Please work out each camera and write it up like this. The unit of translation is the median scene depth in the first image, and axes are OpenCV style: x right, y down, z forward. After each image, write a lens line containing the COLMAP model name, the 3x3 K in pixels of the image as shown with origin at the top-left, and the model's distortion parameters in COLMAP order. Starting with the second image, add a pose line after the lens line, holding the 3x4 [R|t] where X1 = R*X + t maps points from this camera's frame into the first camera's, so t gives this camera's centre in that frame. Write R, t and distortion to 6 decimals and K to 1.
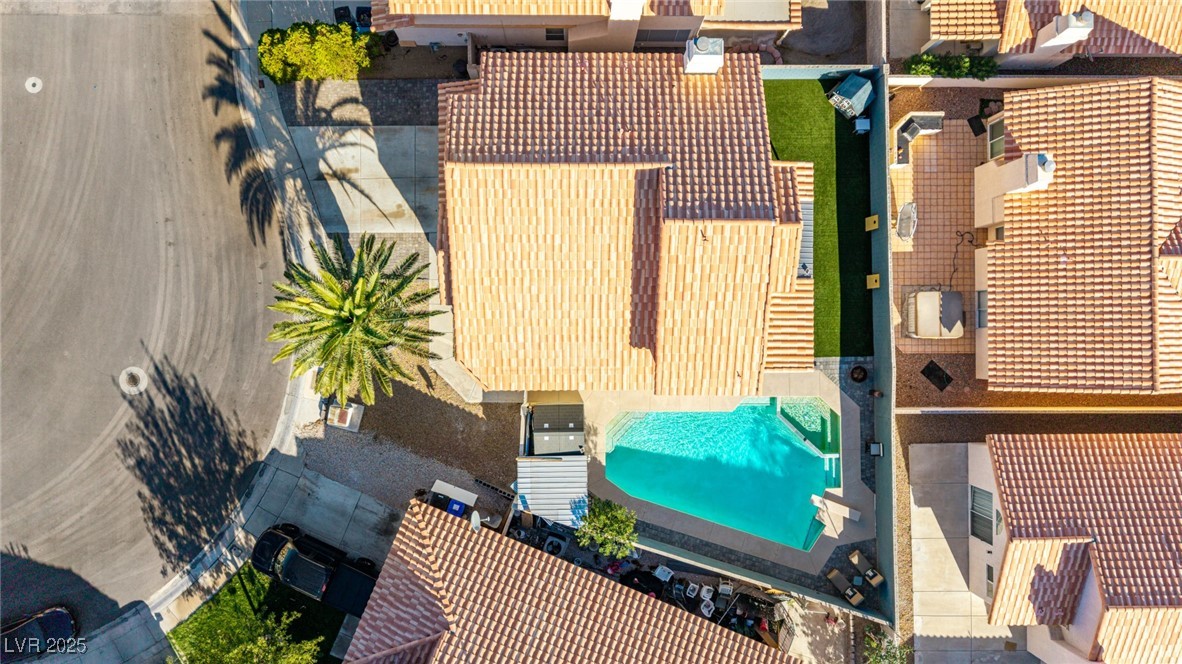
lens RADIAL K [[796.6, 0, 598.2], [0, 796.6, 338.5], [0, 0, 1]] dist [0.026206, -0.024561]
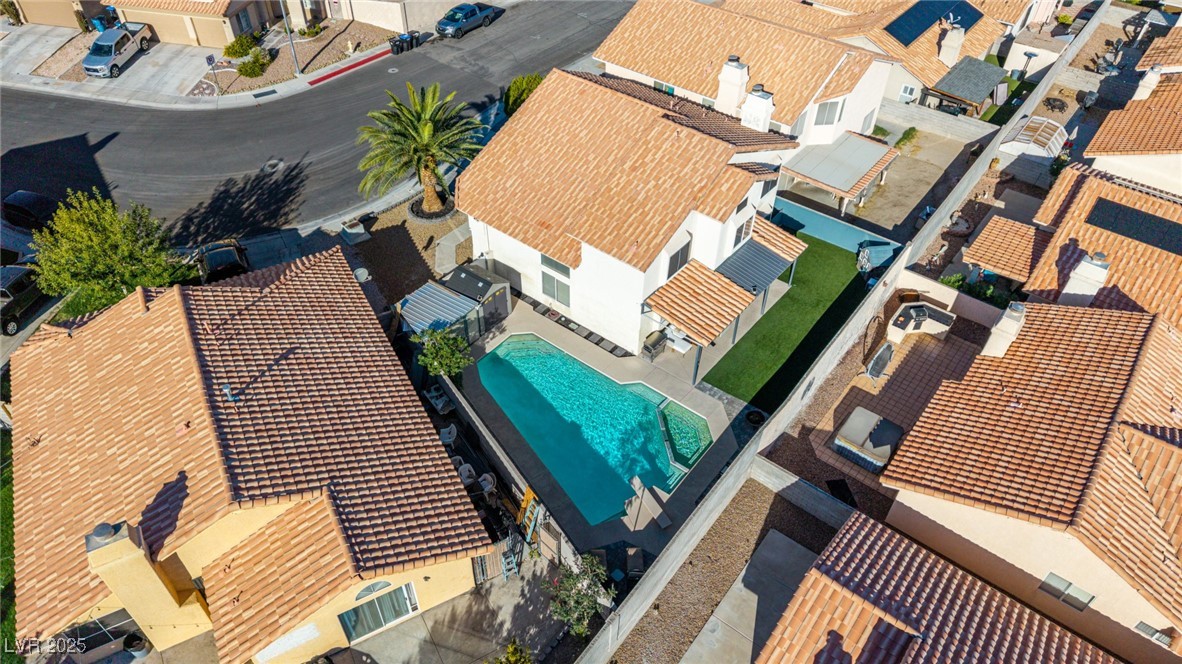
lens RADIAL K [[796.6, 0, 587.4], [0, 796.6, 338.1], [0, 0, 1]] dist [0.026206, -0.024561]
pose [[0.781606, 0.419852, -0.461320, 0.561217], [-0.623694, 0.537765, -0.567288, 0.640627], [0.009904, 0.731118, 0.682179, 0.309701]]
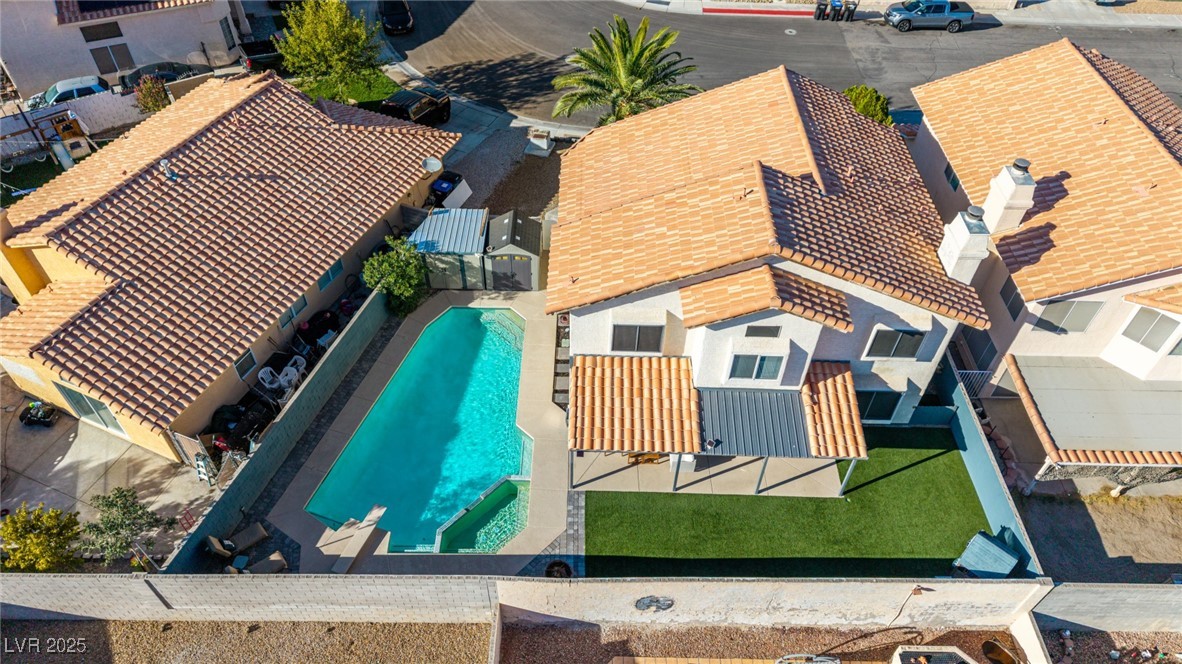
lens RADIAL K [[796.6, 0, 591.5], [0, 796.6, 344.7], [0, 0, 1]] dist [0.026206, -0.024561]
pose [[-0.017194, 0.706083, -0.707920, 0.656874], [-0.999832, -0.016605, 0.007722, 0.016070], [-0.006302, 0.707934, 0.706250, 0.414208]]
